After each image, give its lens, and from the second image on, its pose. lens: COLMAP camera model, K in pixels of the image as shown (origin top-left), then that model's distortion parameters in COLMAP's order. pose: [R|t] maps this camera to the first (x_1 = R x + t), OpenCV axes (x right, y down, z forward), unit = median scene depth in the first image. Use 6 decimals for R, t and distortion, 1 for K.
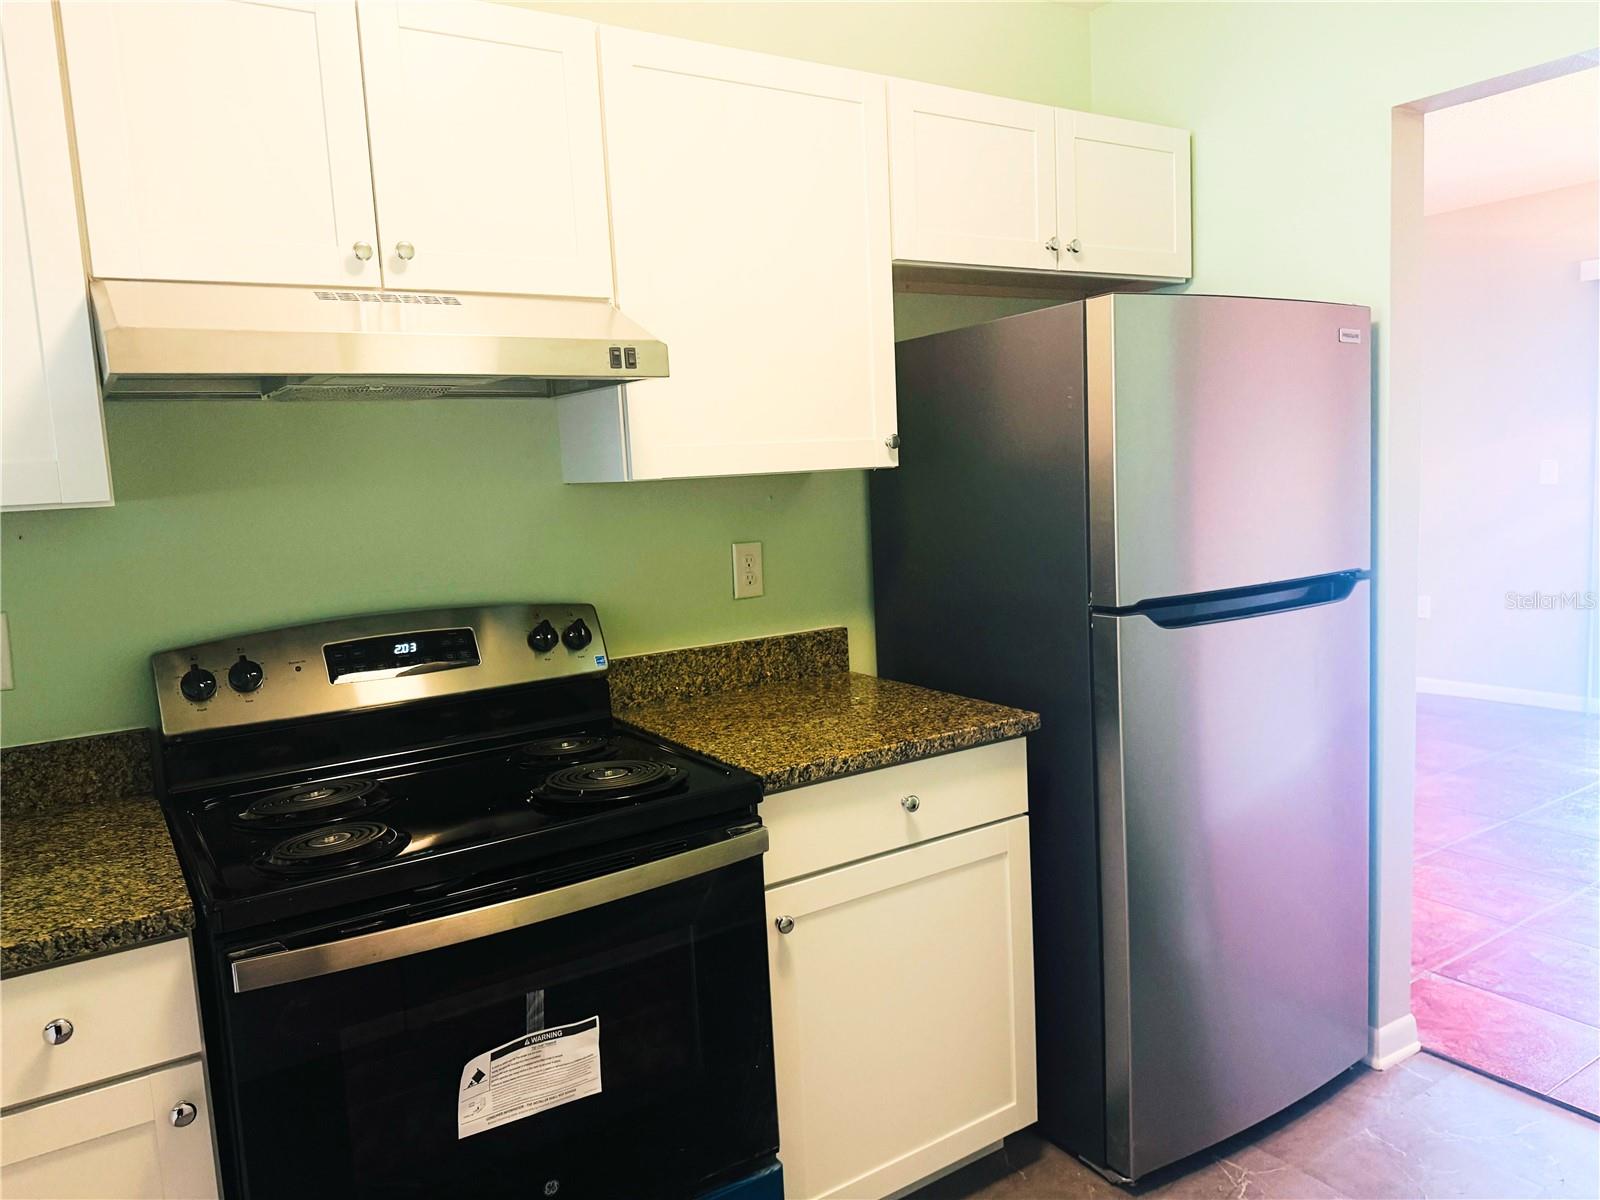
lens RADIAL K [[1110.2, 0, 807.1], [0, 1110.2, 599.2], [0, 0, 1]] dist [0.062688, -0.087364]
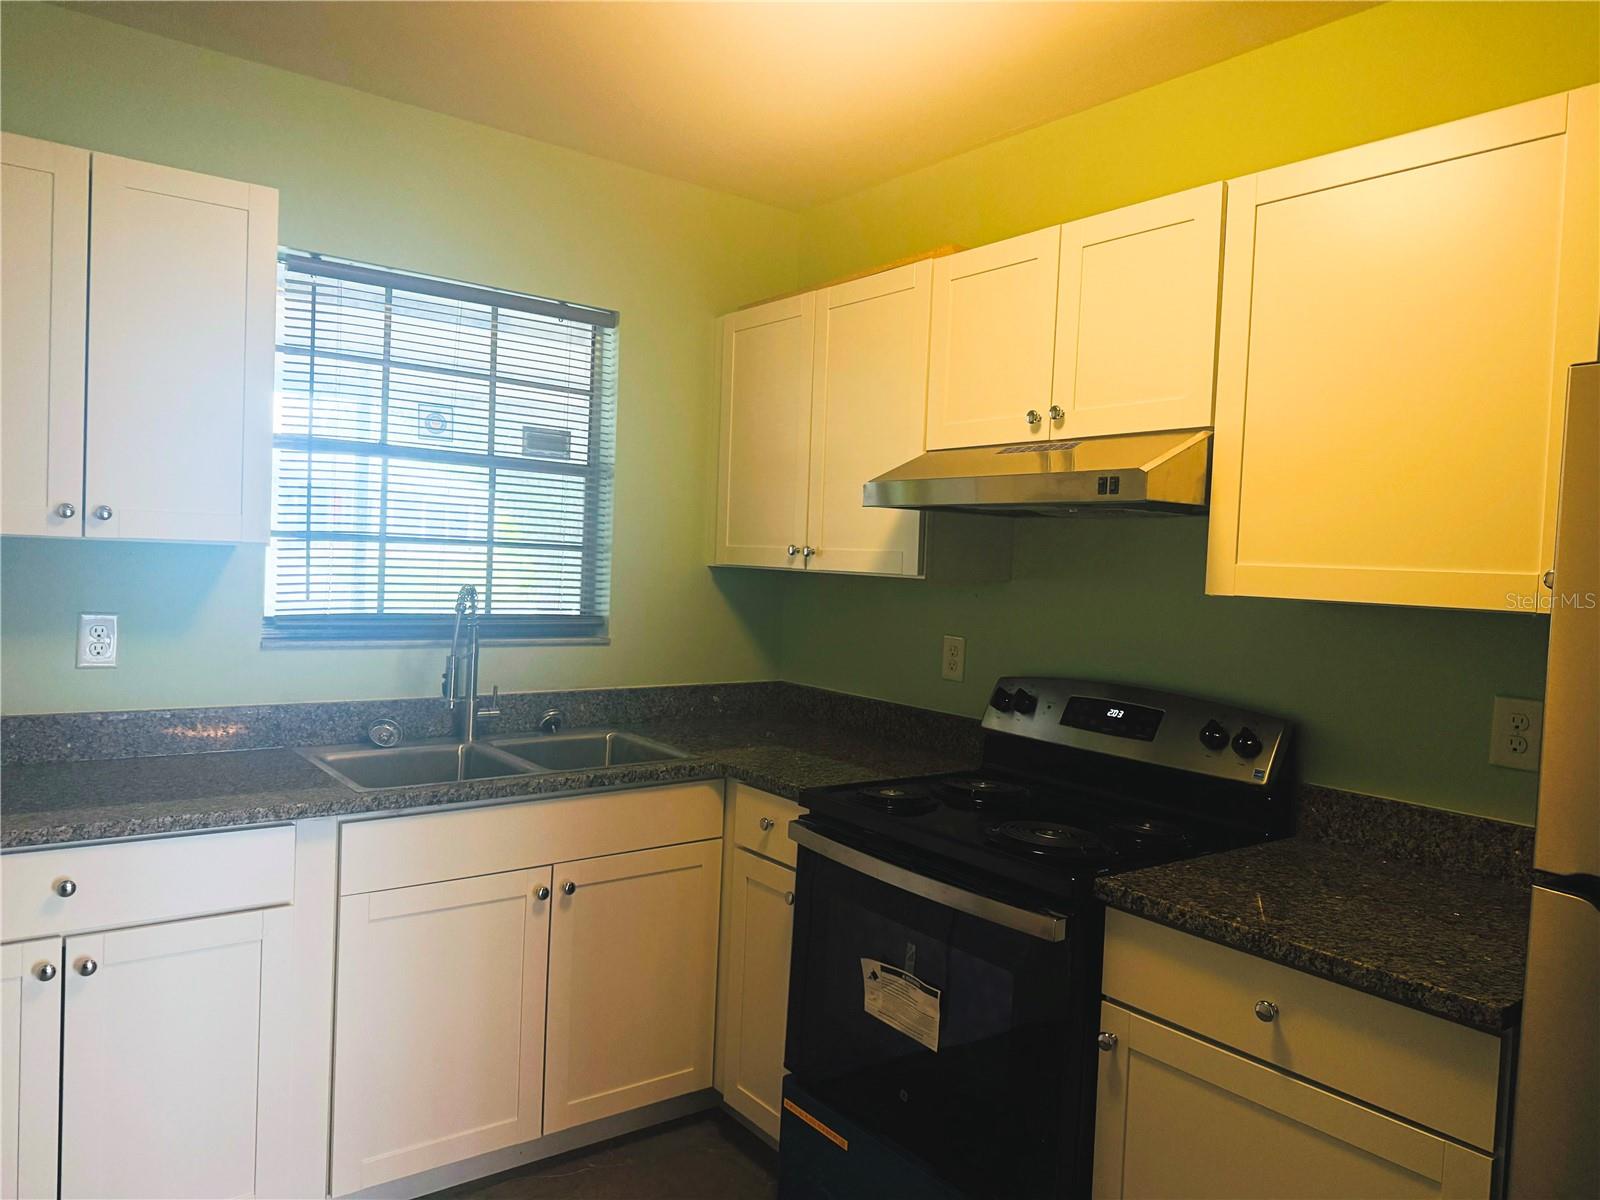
lens RADIAL K [[1110.2, 0, 807.1], [0, 1110.2, 599.2], [0, 0, 1]] dist [0.062688, -0.087364]
pose [[0.075756, 0.089129, -0.993135, 0.902153], [-0.164668, 0.983440, 0.075698, -0.127830], [0.983435, 0.157803, 0.089179, 0.568672]]
